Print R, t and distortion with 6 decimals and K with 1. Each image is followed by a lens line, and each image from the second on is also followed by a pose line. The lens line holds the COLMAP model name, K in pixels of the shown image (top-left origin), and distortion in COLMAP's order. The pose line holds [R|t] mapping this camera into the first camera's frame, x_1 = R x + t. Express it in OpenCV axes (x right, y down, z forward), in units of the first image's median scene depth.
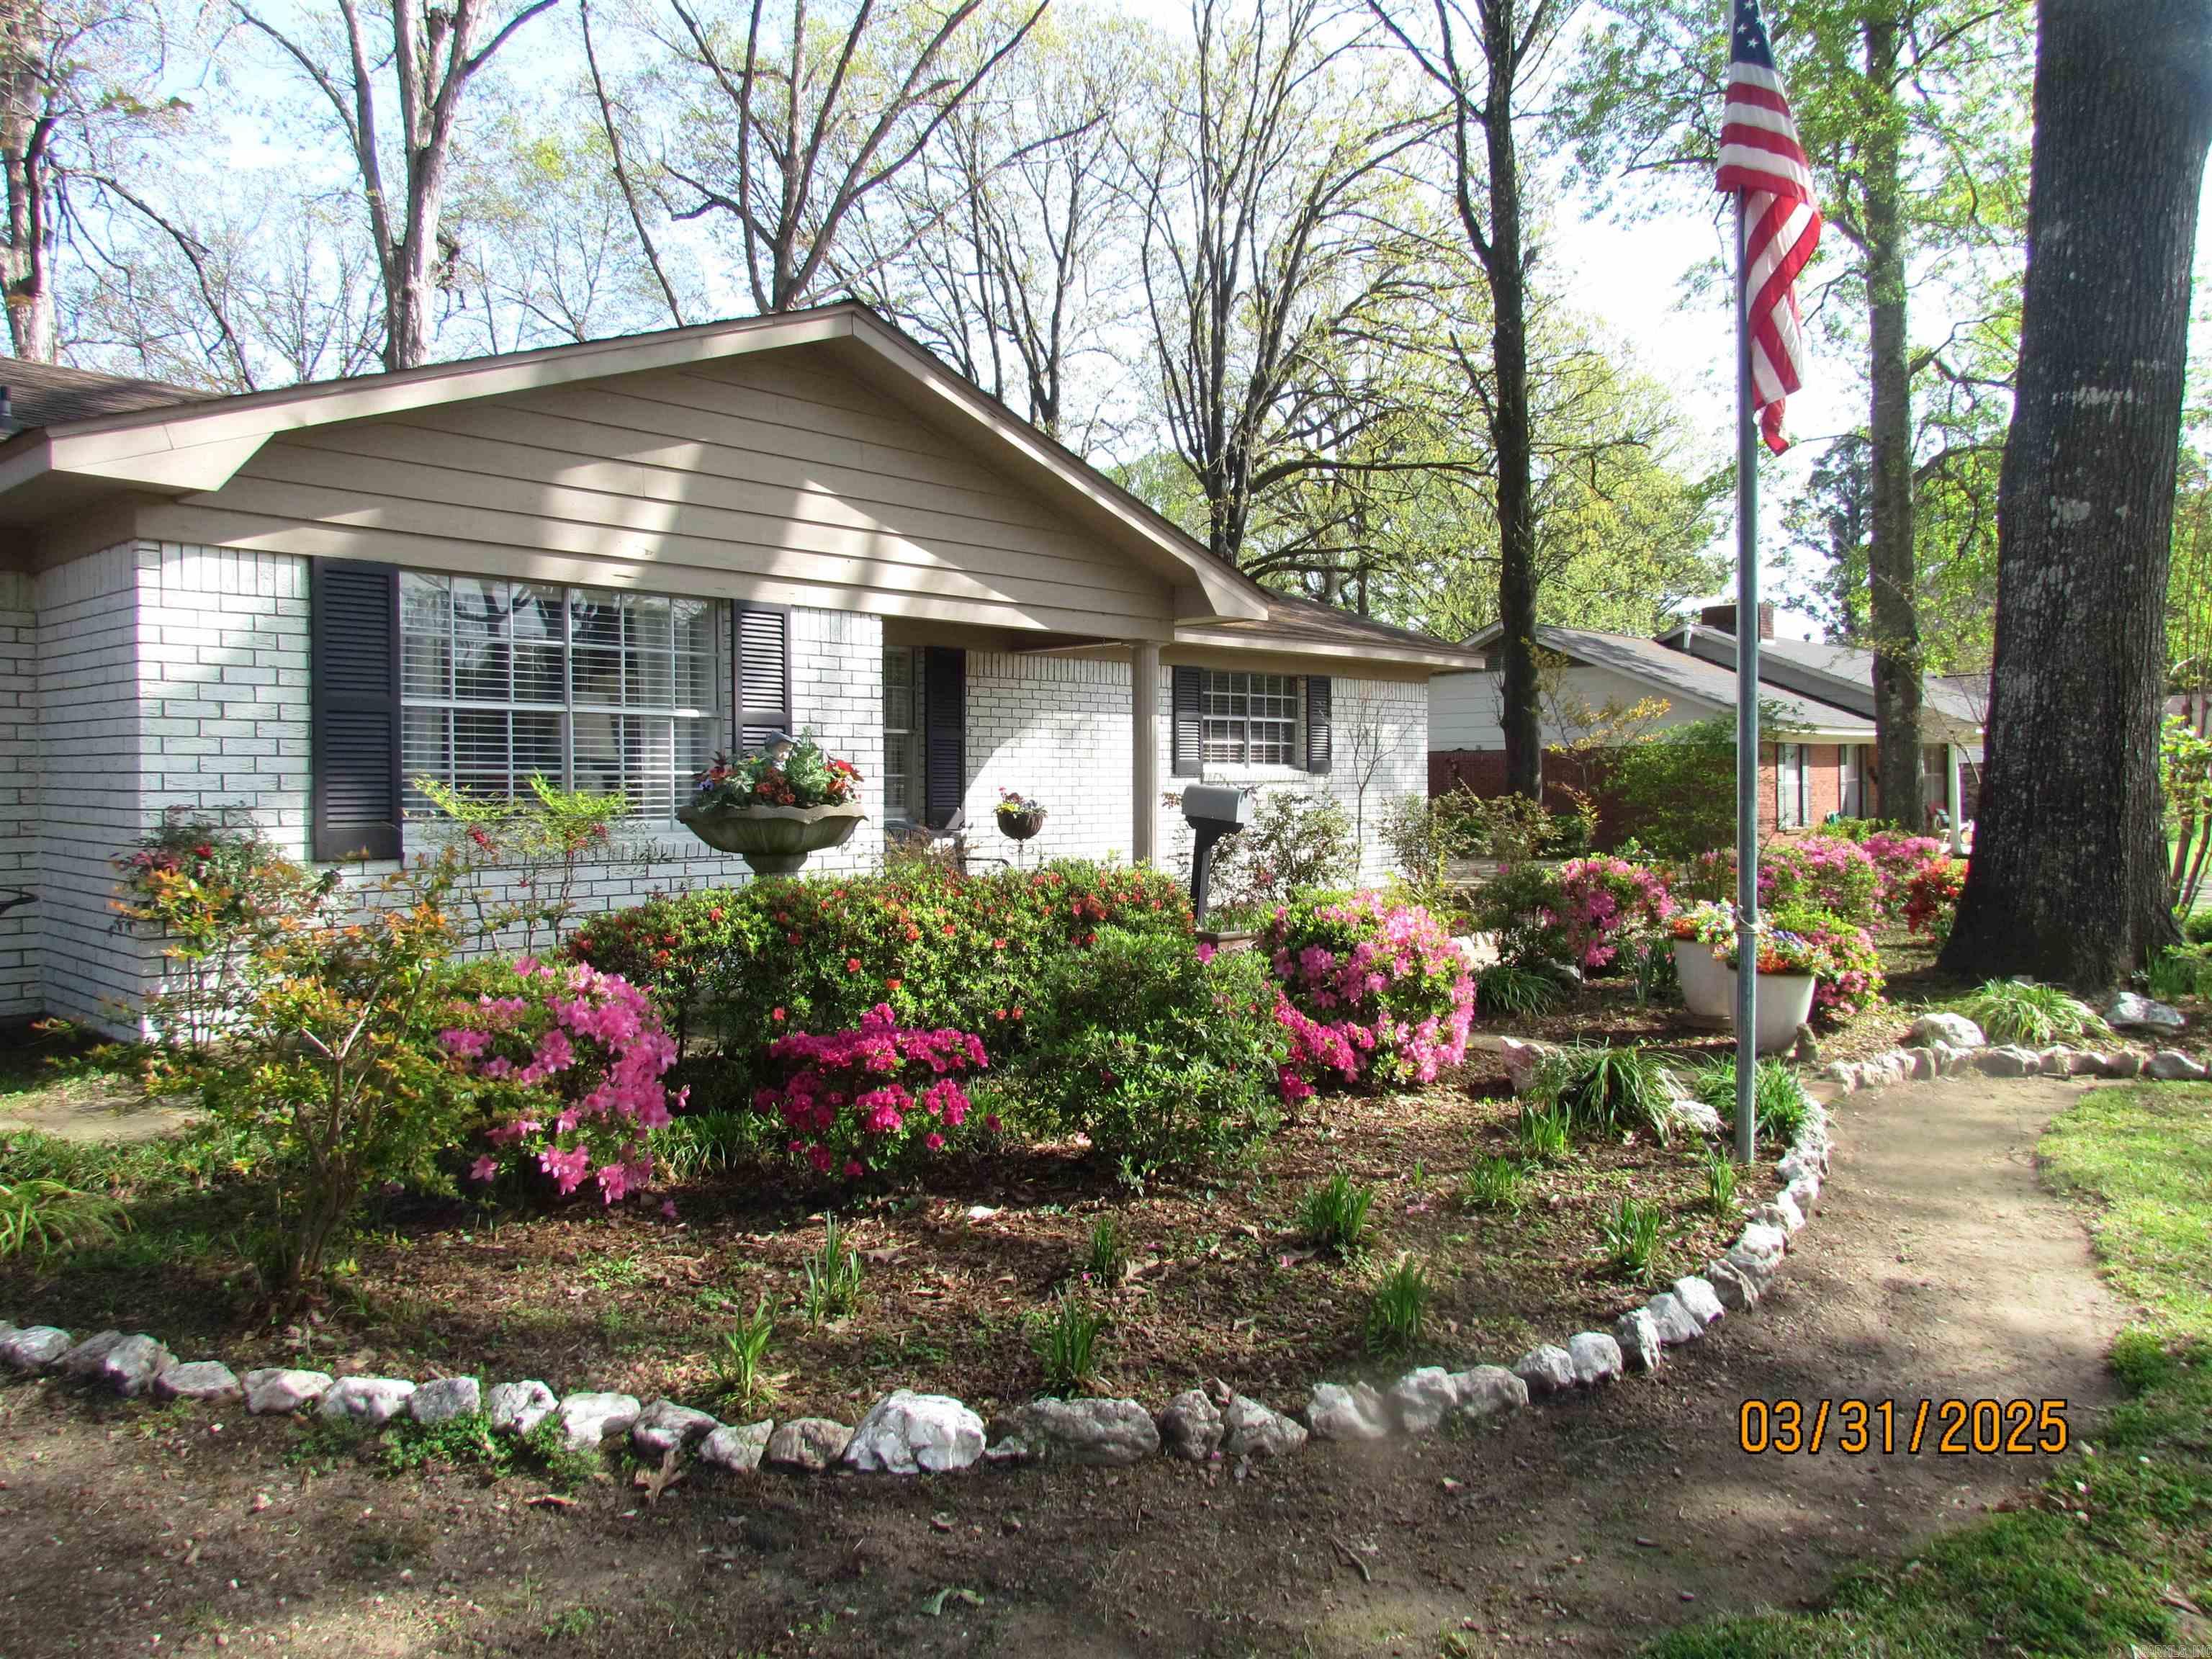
lens RADIAL K [[1576.1, 0, 1106.0], [0, 1576.1, 829.5], [0, 0, 1]] dist [-0.003014, -0.006557]
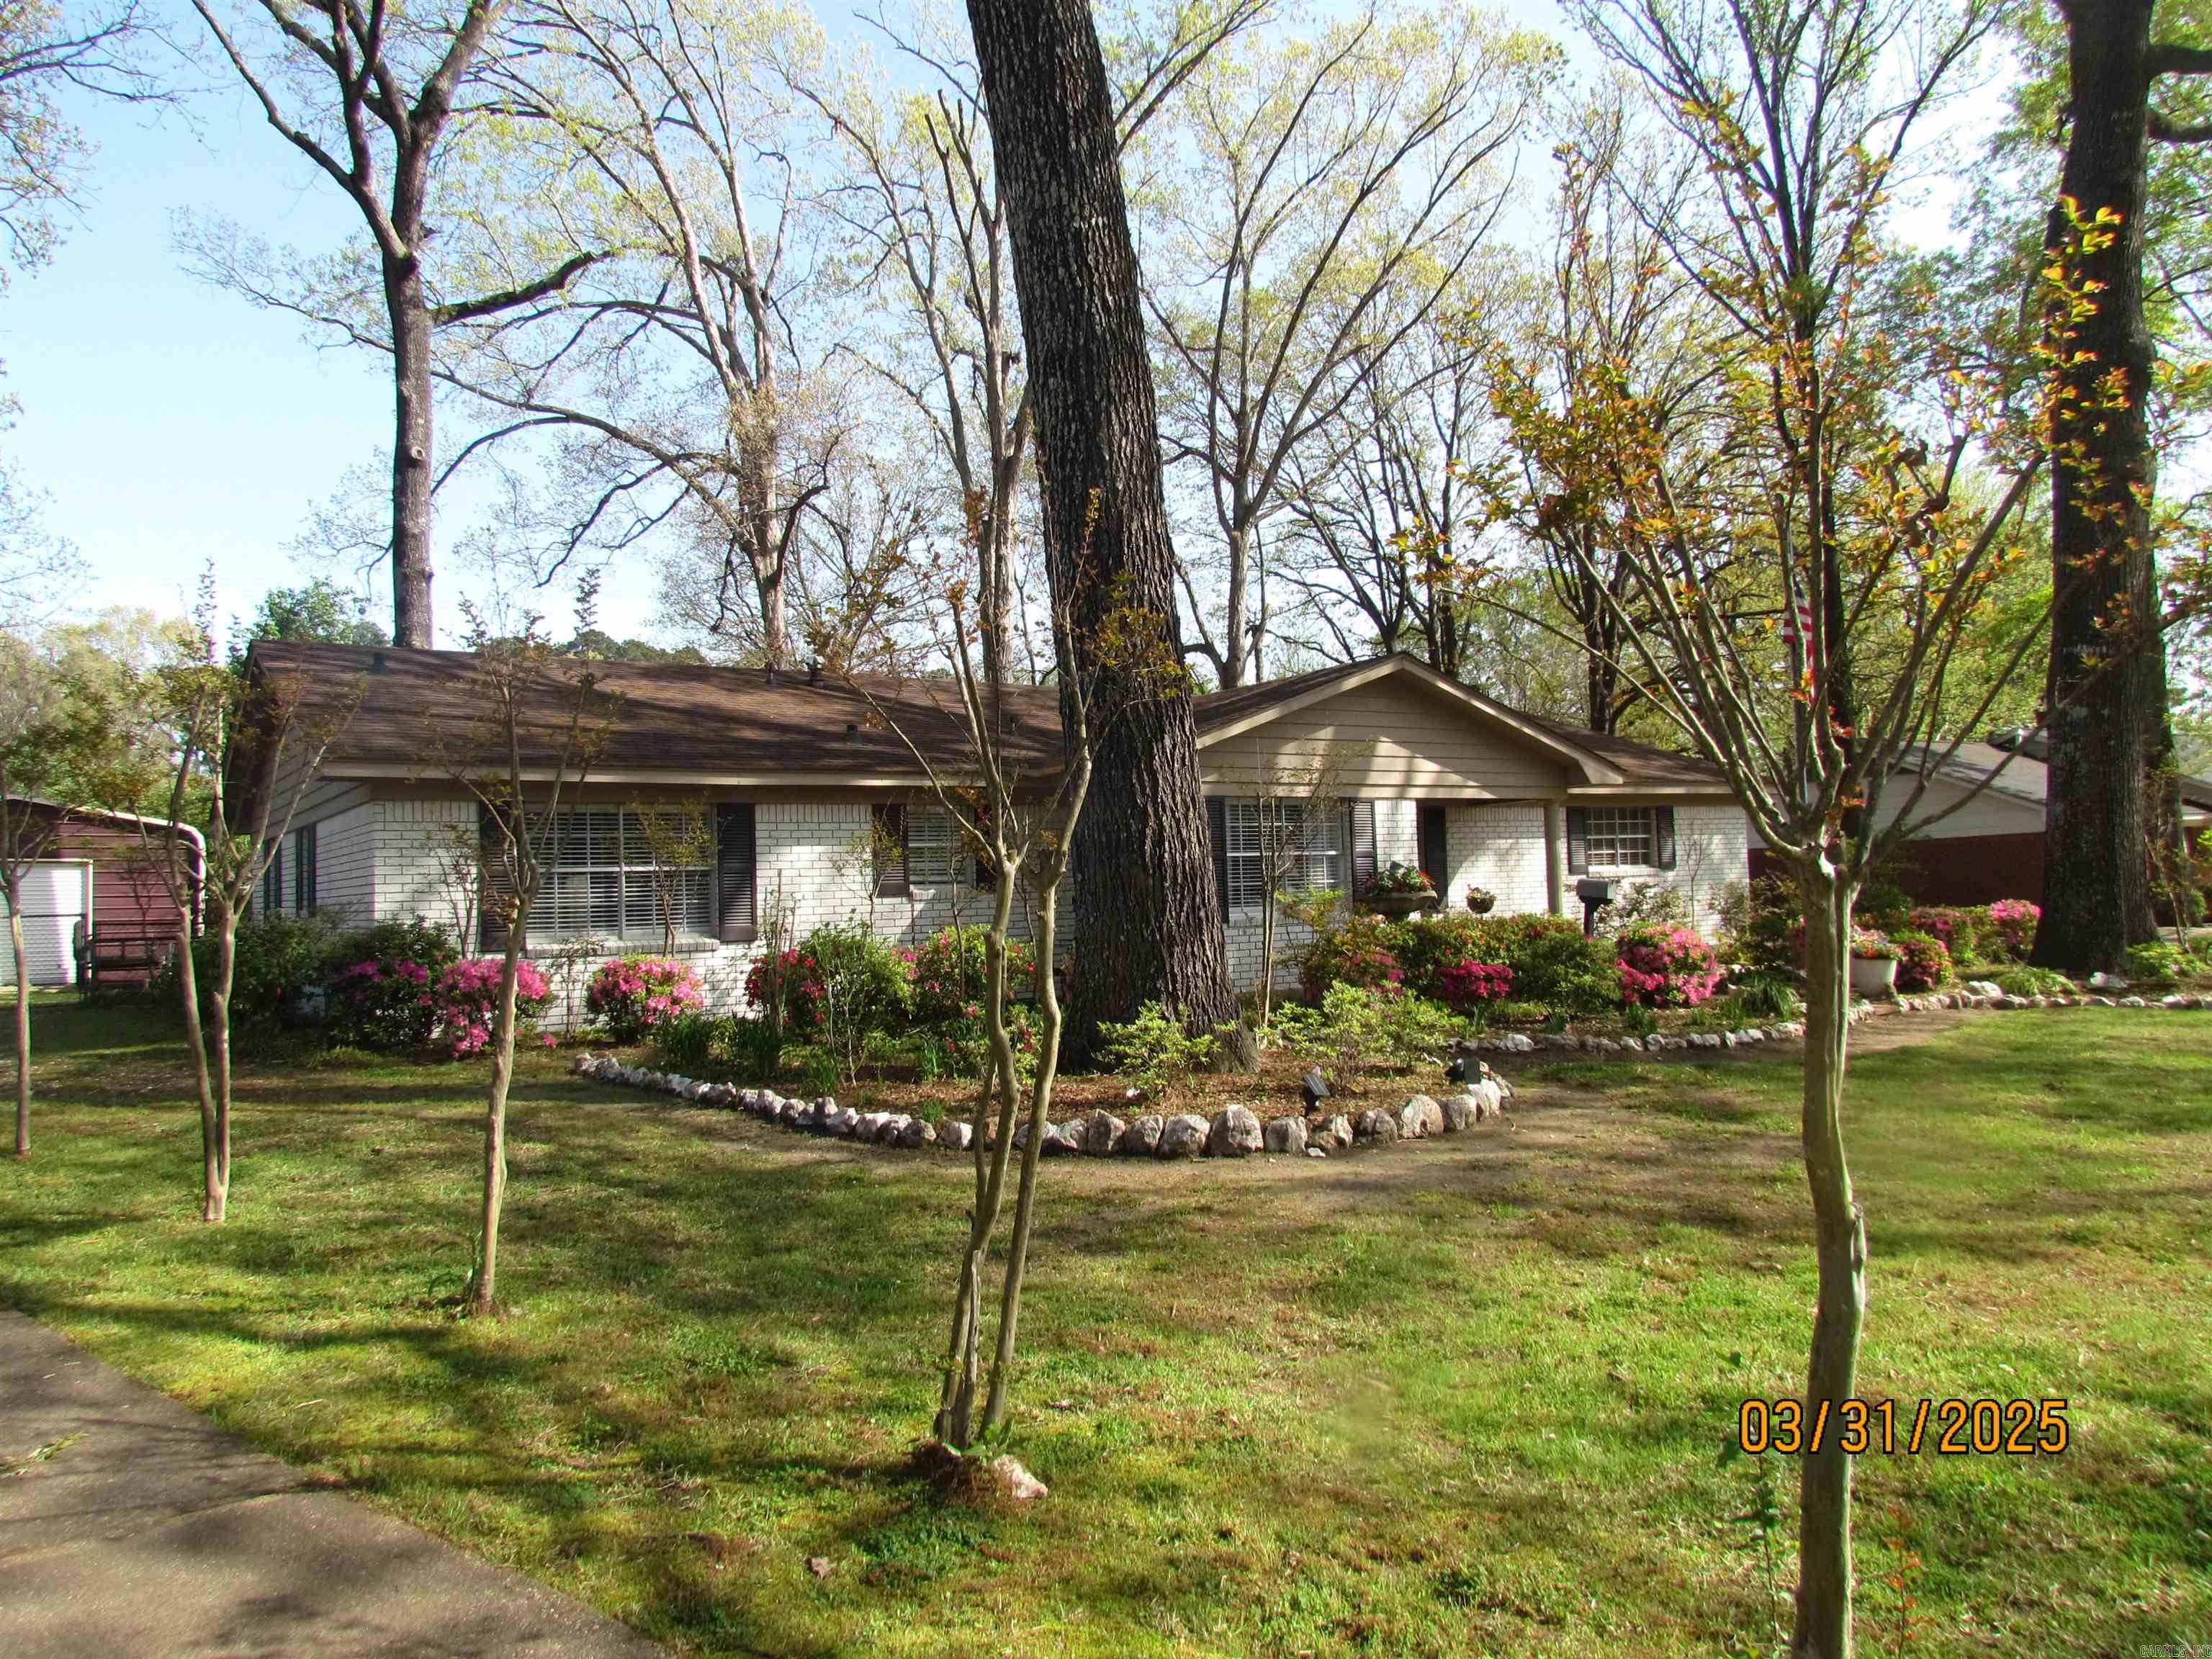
lens RADIAL K [[1576.1, 0, 1106.0], [0, 1576.1, 829.5], [0, 0, 1]] dist [-0.003014, -0.006557]
pose [[0.971020, -0.038756, -0.235834, -0.053527], [0.022799, 0.997285, -0.070015, 0.033054], [0.237907, 0.062609, 0.969268, -1.006720]]
